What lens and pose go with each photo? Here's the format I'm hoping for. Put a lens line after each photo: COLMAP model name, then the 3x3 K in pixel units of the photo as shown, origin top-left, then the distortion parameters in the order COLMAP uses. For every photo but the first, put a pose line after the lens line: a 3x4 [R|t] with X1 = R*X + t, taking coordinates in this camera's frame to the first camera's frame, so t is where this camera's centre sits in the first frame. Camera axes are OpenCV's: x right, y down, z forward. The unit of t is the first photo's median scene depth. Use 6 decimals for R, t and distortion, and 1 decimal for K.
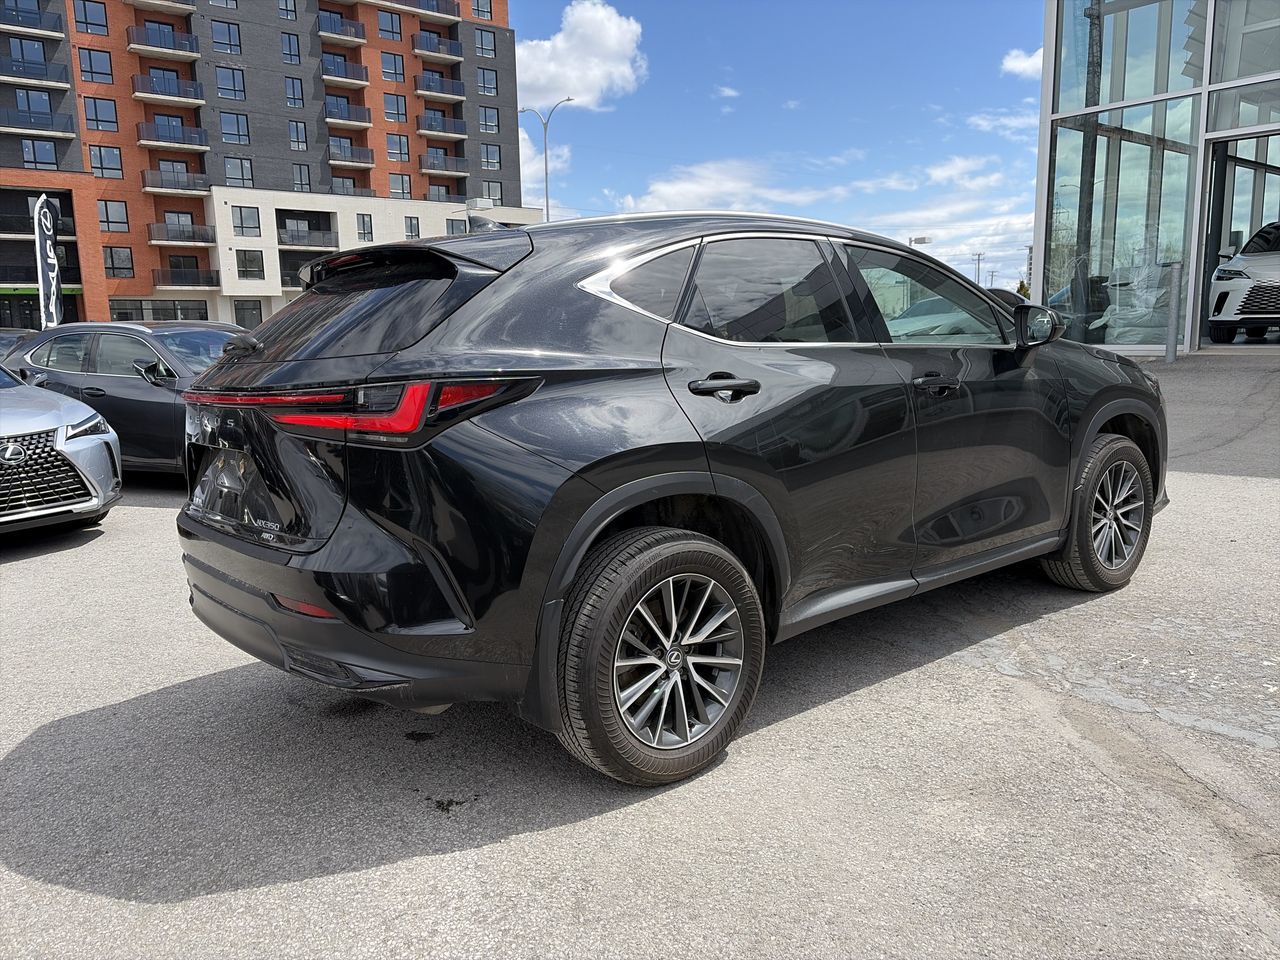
lens RADIAL K [[964.0, 0, 638.9], [0, 964.0, 478.5], [0, 0, 1]] dist [0.044929, -0.041174]
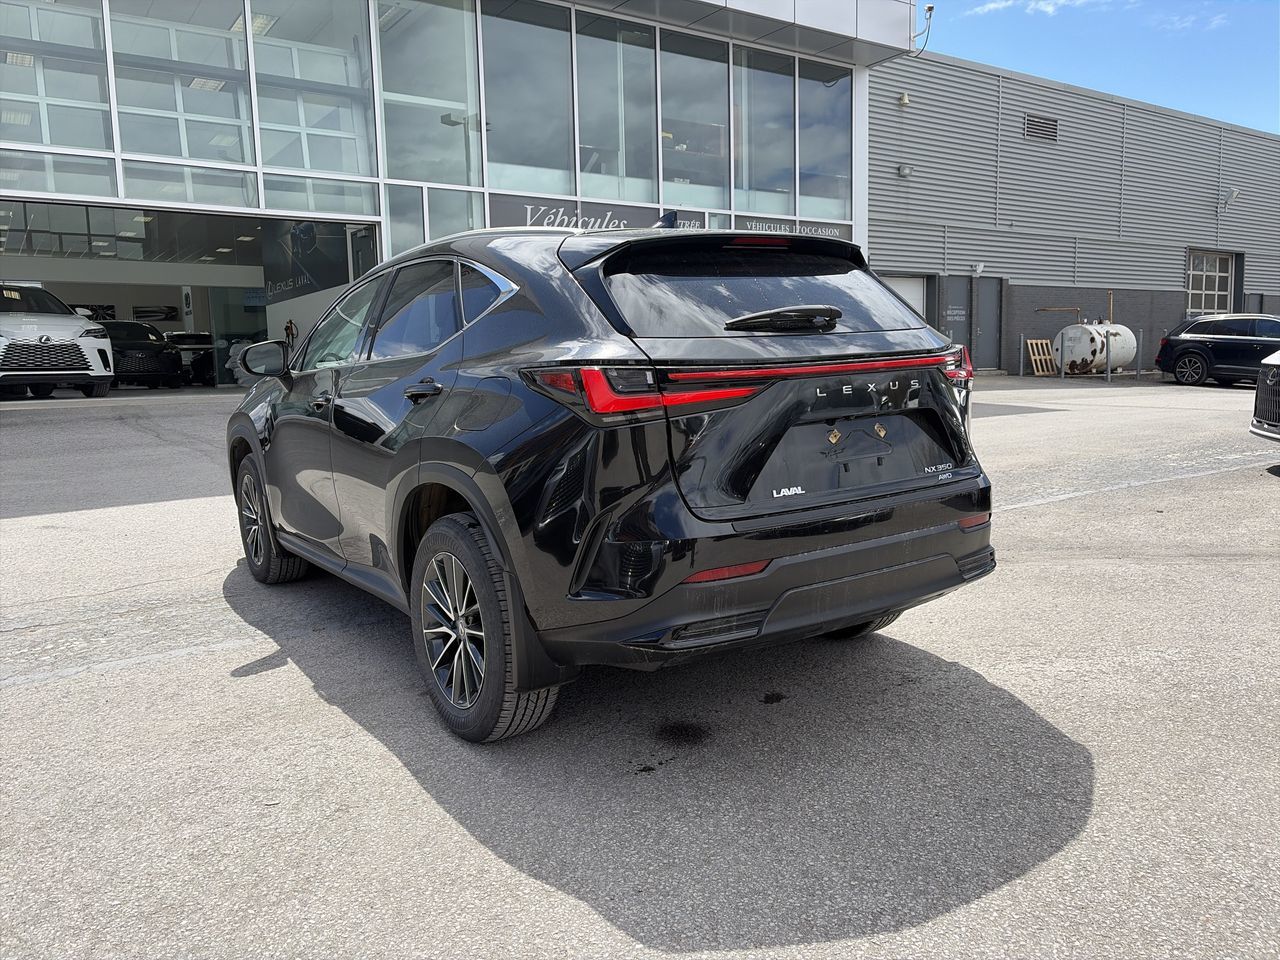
lens RADIAL K [[964.0, 0, 639.9], [0, 964.0, 477.8], [0, 0, 1]] dist [0.044929, -0.041174]
pose [[0.095955, -0.095283, 0.990815, -1.059251], [0.177754, 0.981048, 0.077129, -0.063949], [-0.979386, 0.168720, 0.111074, 0.827805]]
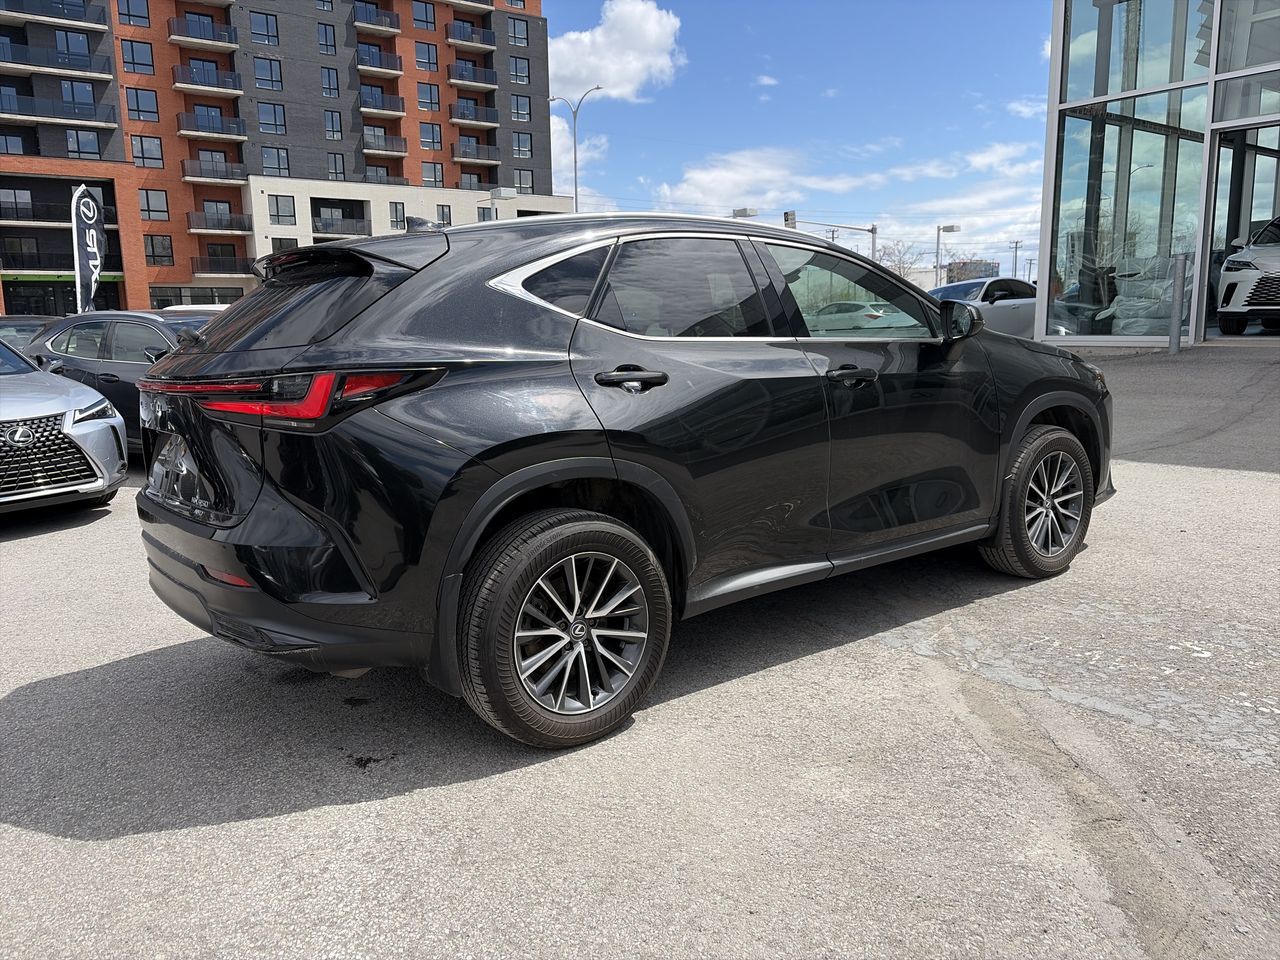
lens RADIAL K [[964.0, 0, 635.1], [0, 964.0, 470.9], [0, 0, 1]] dist [0.044929, -0.041174]
pose [[0.999261, 0.009268, -0.037312, 0.101334], [-0.009085, 0.999946, 0.005073, 0.001418], [0.037357, -0.004731, 0.999291, -0.052822]]
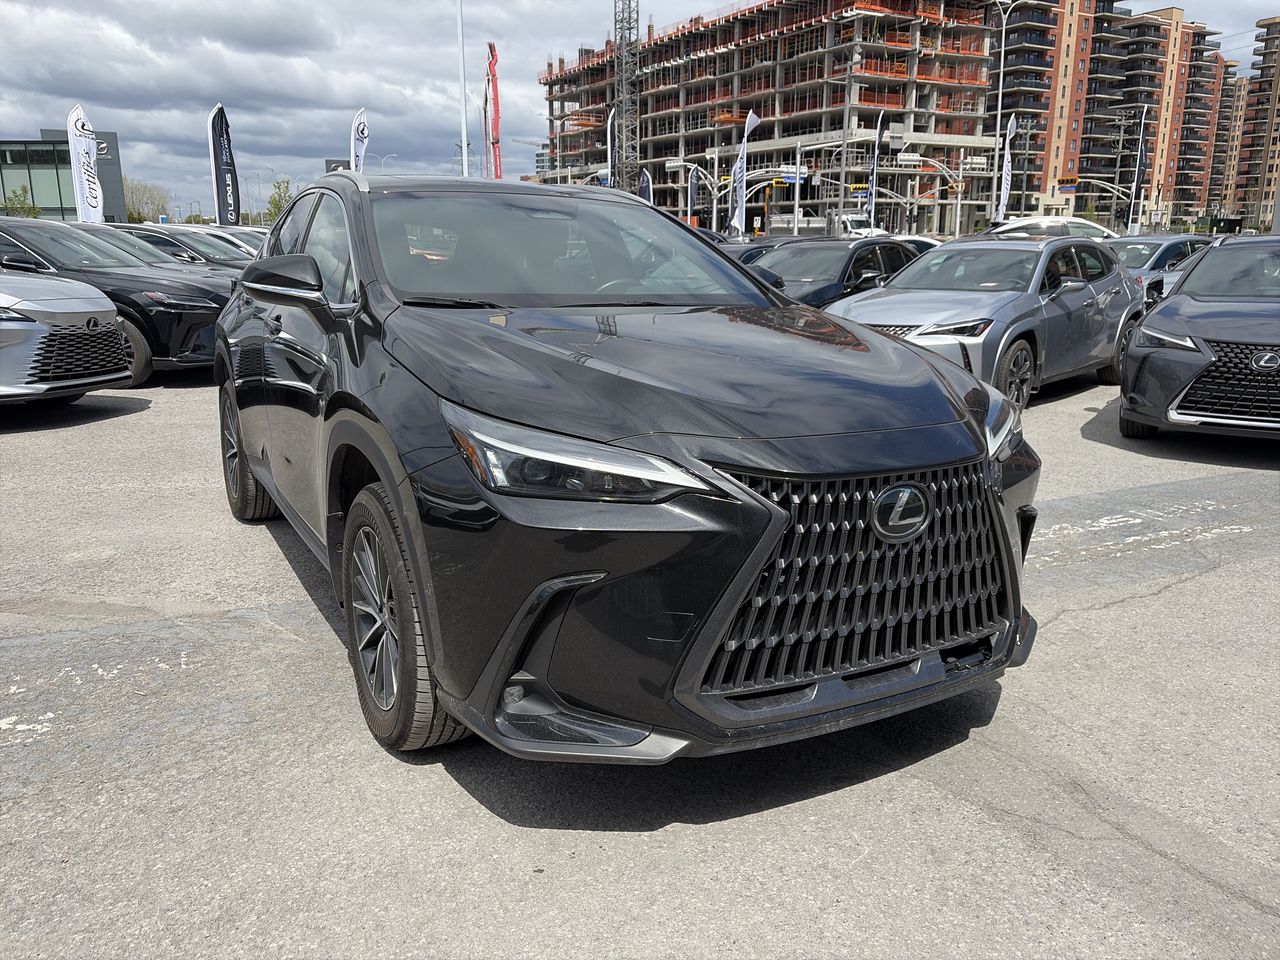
lens RADIAL K [[964.0, 0, 630.5], [0, 964.0, 462.7], [0, 0, 1]] dist [0.044929, -0.041174]
pose [[-0.177409, 0.243027, -0.953658, 1.184484], [-0.151077, 0.950818, 0.270408, -0.277753], [0.972472, 0.192048, -0.131968, 1.422279]]
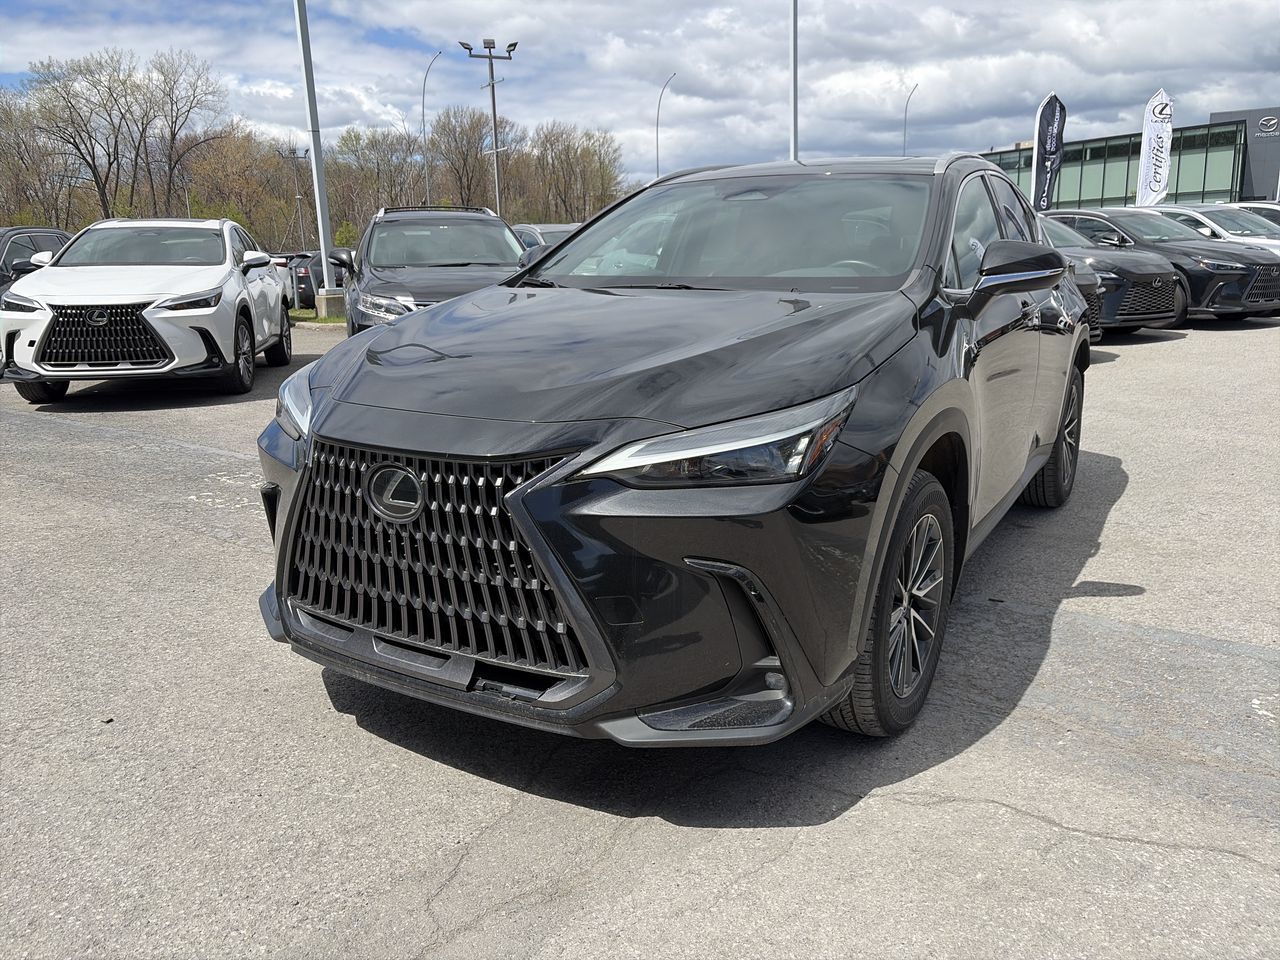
lens RADIAL K [[964.0, 0, 632.6], [0, 964.0, 465.3], [0, 0, 1]] dist [0.044929, -0.041174]
pose [[-0.944918, 0.128499, -0.301030, 0.659880], [0.008515, 0.929051, 0.369853, -0.346492], [0.327198, 0.346918, -0.878971, 2.049928]]
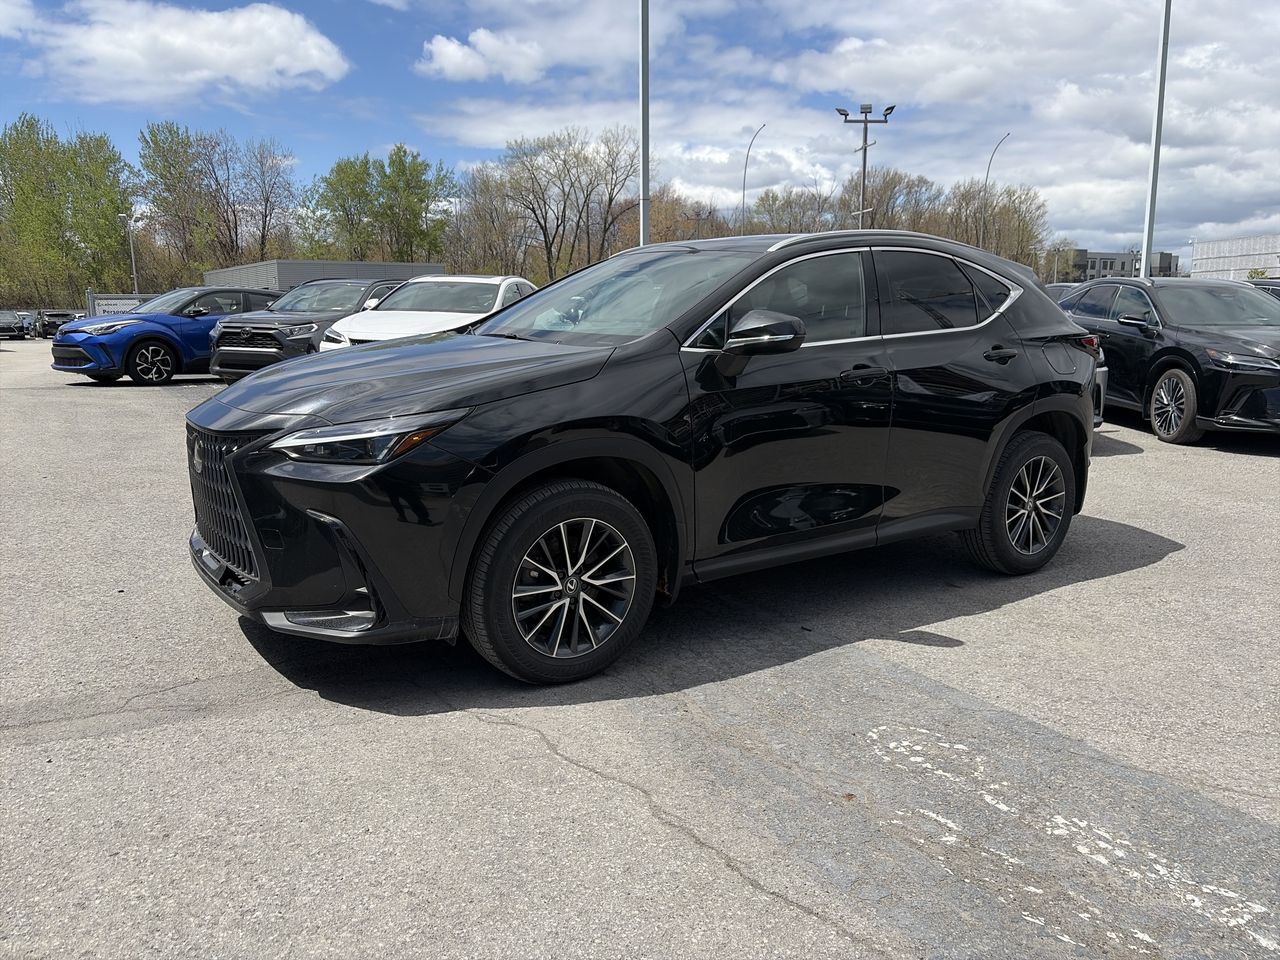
lens RADIAL K [[964.0, 0, 632.9], [0, 964.0, 491.2], [0, 0, 1]] dist [0.044929, -0.041174]
pose [[-0.996301, 0.014827, 0.084638, 0.144875], [0.042147, 0.942694, 0.330987, -0.368143], [-0.074880, 0.333330, -0.939832, 2.334793]]
